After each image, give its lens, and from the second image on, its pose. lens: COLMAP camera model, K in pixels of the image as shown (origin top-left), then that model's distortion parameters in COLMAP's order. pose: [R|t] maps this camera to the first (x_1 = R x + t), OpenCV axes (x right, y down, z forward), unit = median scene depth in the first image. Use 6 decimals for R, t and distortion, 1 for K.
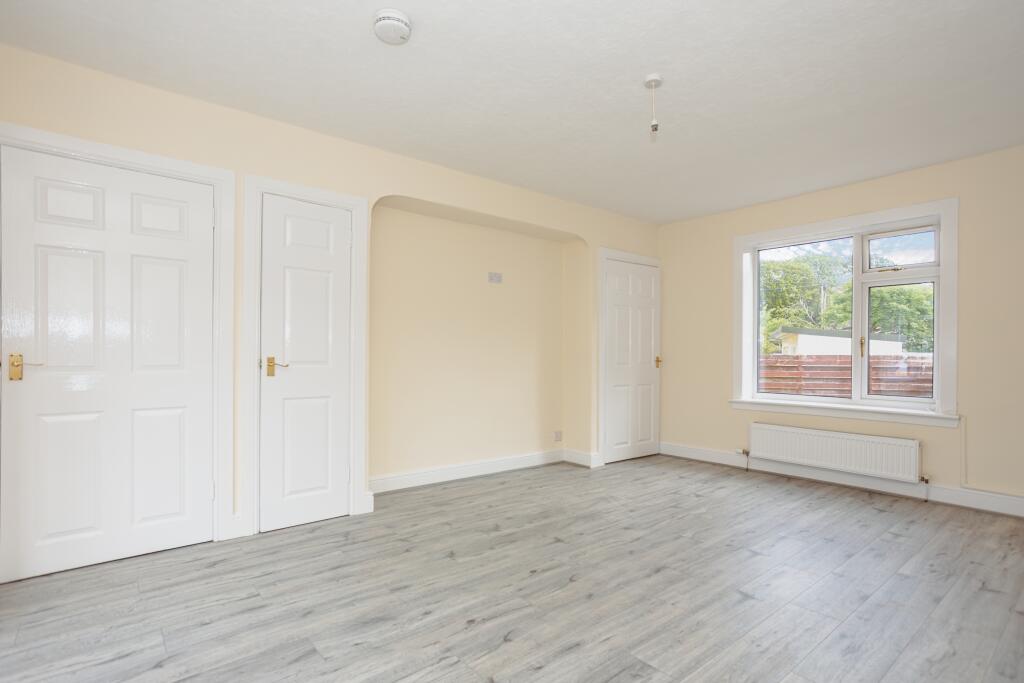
lens RADIAL K [[498.8, 0, 503.4], [0, 498.8, 339.3], [0, 0, 1]] dist [-0.049360, 0.028112]
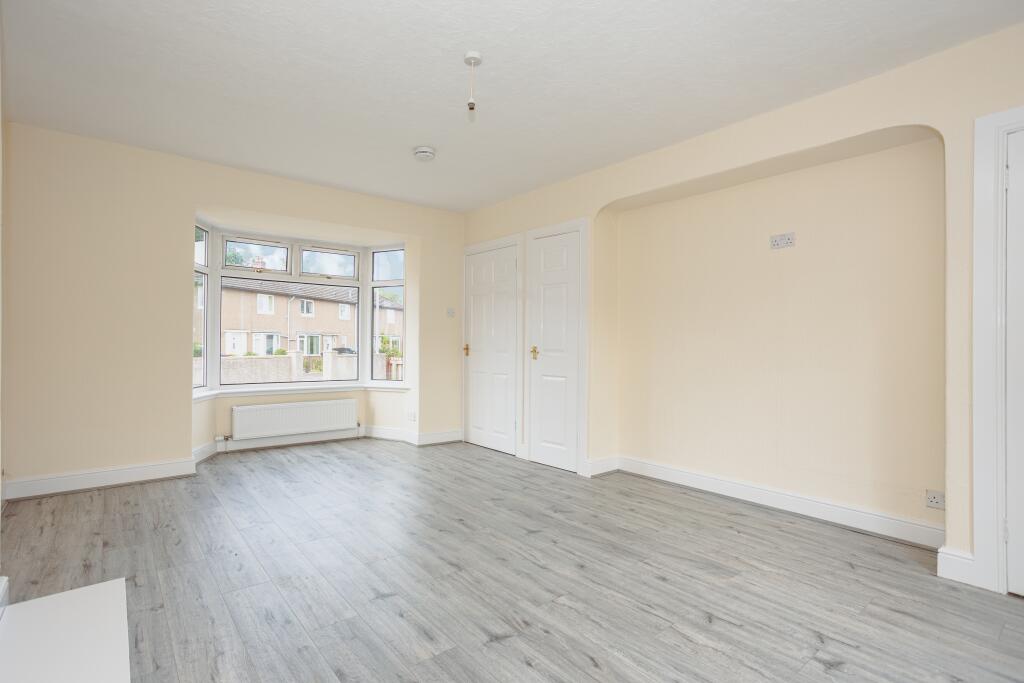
lens RADIAL K [[498.8, 0, 503.4], [0, 498.8, 339.3], [0, 0, 1]] dist [-0.049360, 0.028112]
pose [[0.005141, -0.014163, -0.999886, 1.109056], [0.025014, 0.999589, -0.014030, 0.030479], [0.999674, -0.024939, 0.005493, 0.937774]]
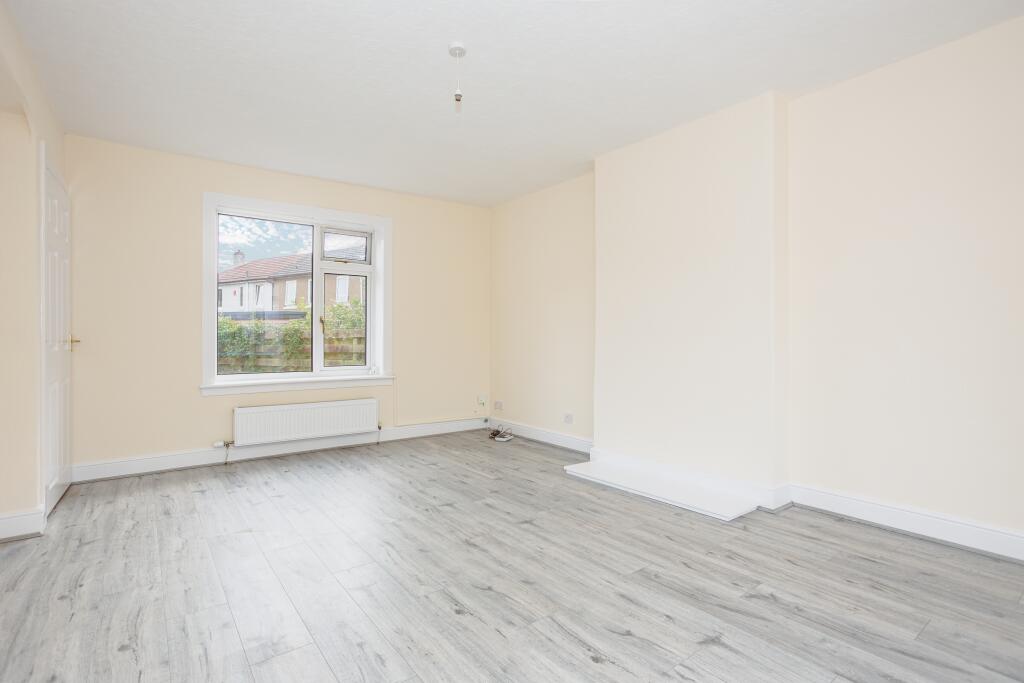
lens RADIAL K [[503.9, 0, 508.4], [0, 503.9, 332.0], [0, 0, 1]] dist [-0.046725, 0.028059]
pose [[0.033385, 0.003518, 0.999436, -0.601145], [-0.030786, 0.999523, -0.002490, 0.028855], [-0.998968, -0.030686, 0.033477, 0.768949]]
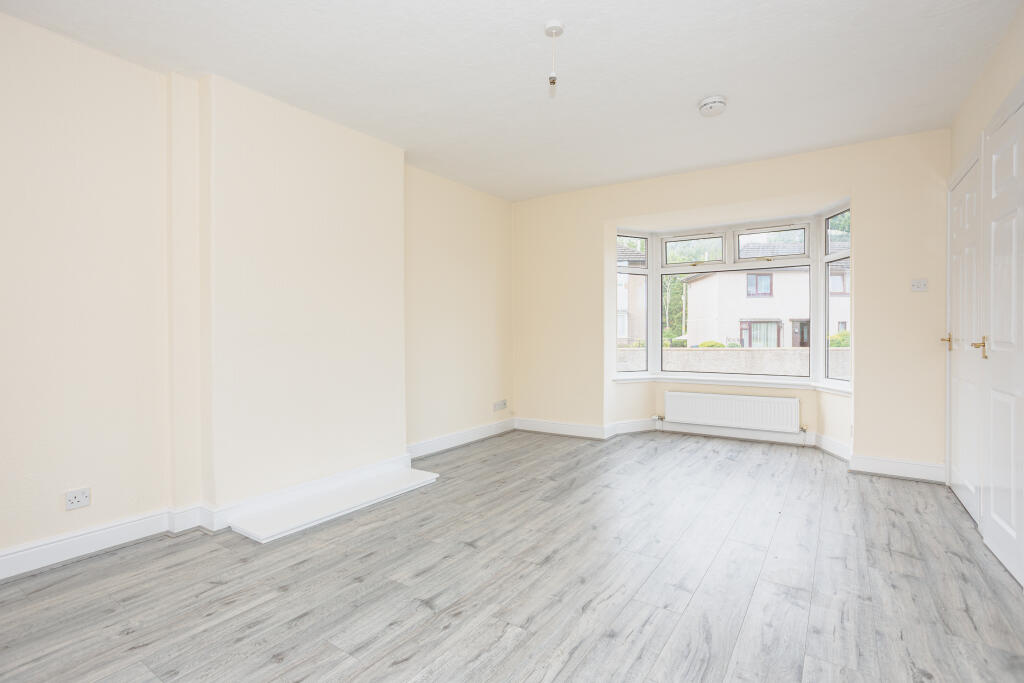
lens RADIAL K [[498.8, 0, 503.4], [0, 498.8, 339.3], [0, 0, 1]] dist [-0.049360, 0.028112]
pose [[-0.958416, 0.003337, -0.285354, 0.569572], [0.009601, 0.999743, -0.020556, 0.048919], [0.285212, -0.022441, -0.958202, 1.623465]]
